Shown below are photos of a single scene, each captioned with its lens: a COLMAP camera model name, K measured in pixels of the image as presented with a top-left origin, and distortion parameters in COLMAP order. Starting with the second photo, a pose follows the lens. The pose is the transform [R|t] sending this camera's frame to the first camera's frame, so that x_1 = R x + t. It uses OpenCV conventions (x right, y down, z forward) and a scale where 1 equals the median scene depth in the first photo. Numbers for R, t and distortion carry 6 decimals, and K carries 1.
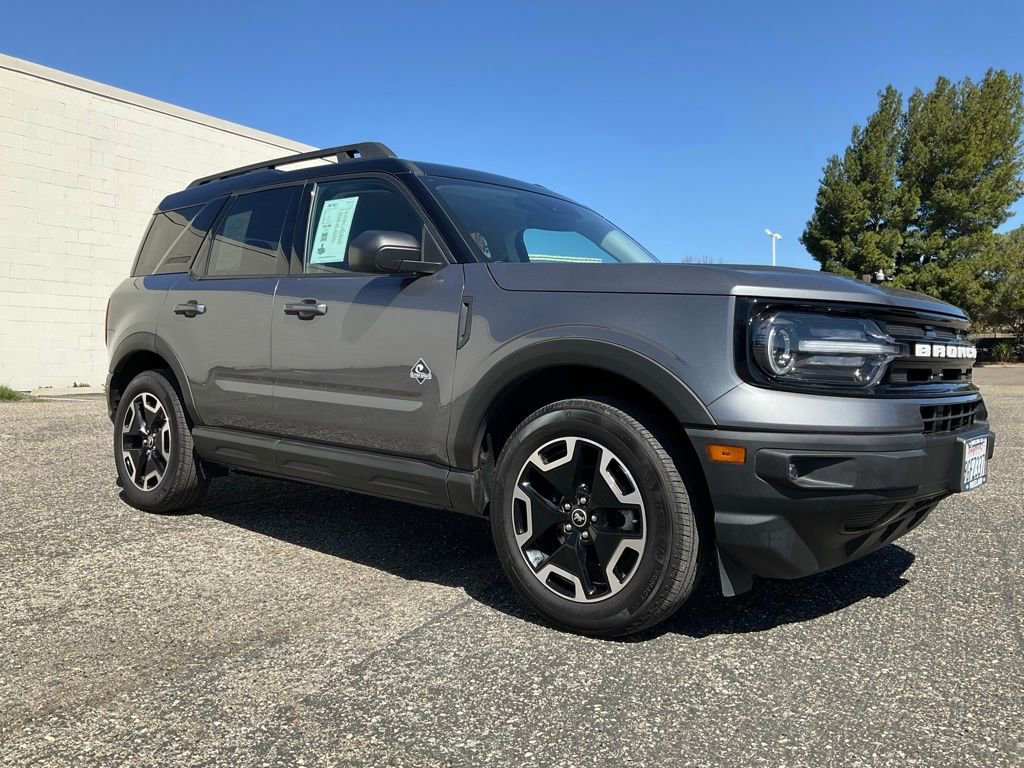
lens RADIAL K [[851.4, 0, 511.3], [0, 851.4, 381.3], [0, 0, 1]] dist [0.086915, -0.131584]
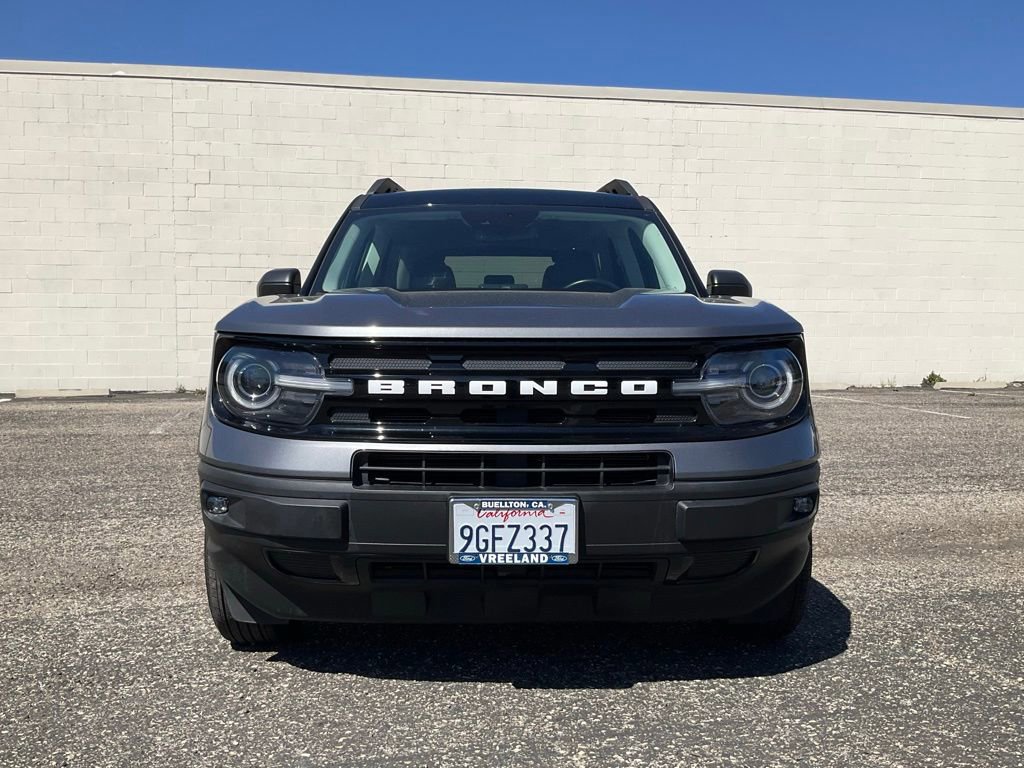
lens RADIAL K [[851.4, 0, 502.5], [0, 851.4, 380.9], [0, 0, 1]] dist [0.086915, -0.131584]
pose [[0.670039, 0.013244, -0.742208, 1.091523], [-0.018883, 0.999821, 0.000793, -0.041138], [0.742086, 0.013484, 0.670169, 0.475189]]
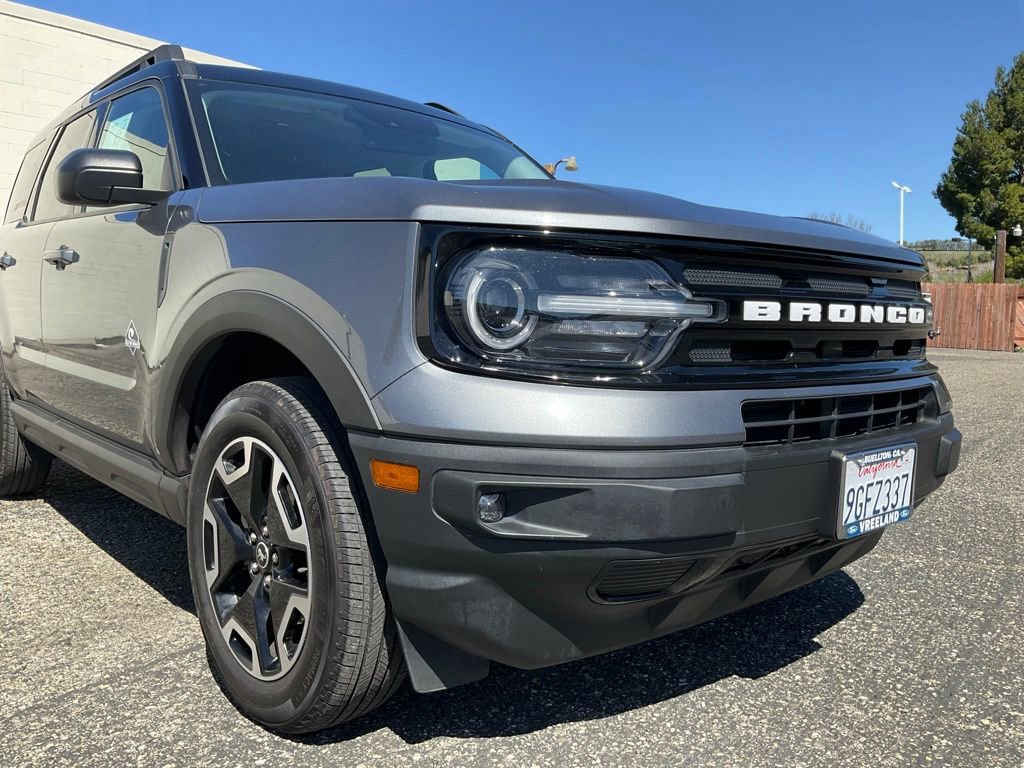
lens RADIAL K [[851.4, 0, 513.7], [0, 851.4, 384.5], [0, 0, 1]] dist [0.086915, -0.131584]
pose [[0.990976, 0.014689, -0.133234, 0.354179], [-0.008446, 0.998845, 0.047304, -0.010333], [0.133775, -0.045752, 0.989955, 0.338031]]
